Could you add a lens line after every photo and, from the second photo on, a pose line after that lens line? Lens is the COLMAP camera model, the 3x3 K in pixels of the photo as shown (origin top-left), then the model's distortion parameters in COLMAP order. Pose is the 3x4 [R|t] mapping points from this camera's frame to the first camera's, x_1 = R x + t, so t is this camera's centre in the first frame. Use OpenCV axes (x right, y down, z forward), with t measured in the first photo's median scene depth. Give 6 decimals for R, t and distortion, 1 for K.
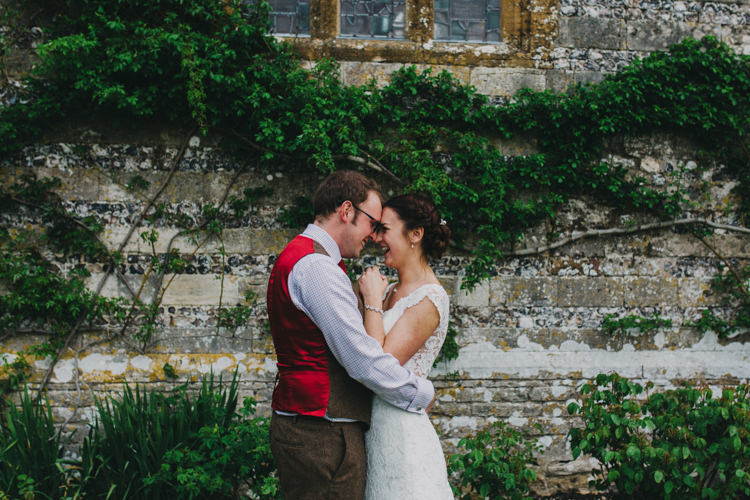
lens RADIAL K [[751.0, 0, 414.4], [0, 751.0, 233.3], [0, 0, 1]] dist [-0.000913, 0.004383]
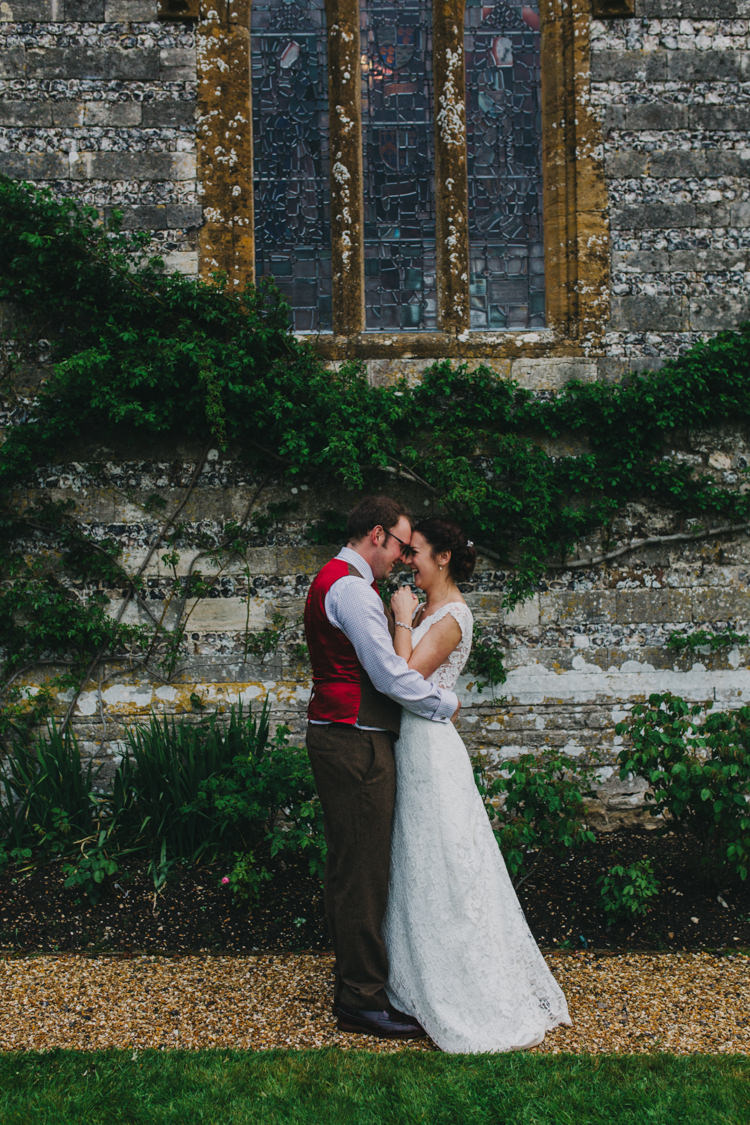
lens RADIAL K [[1056.5, 0, 404.3], [0, 1056.5, 565.4], [0, 0, 1]] dist [-0.000185, -0.001273]
pose [[0.996631, -0.028279, -0.076984, 0.038169], [0.030741, 0.999047, 0.030983, -0.018767], [0.076035, -0.033245, 0.996551, -0.280257]]
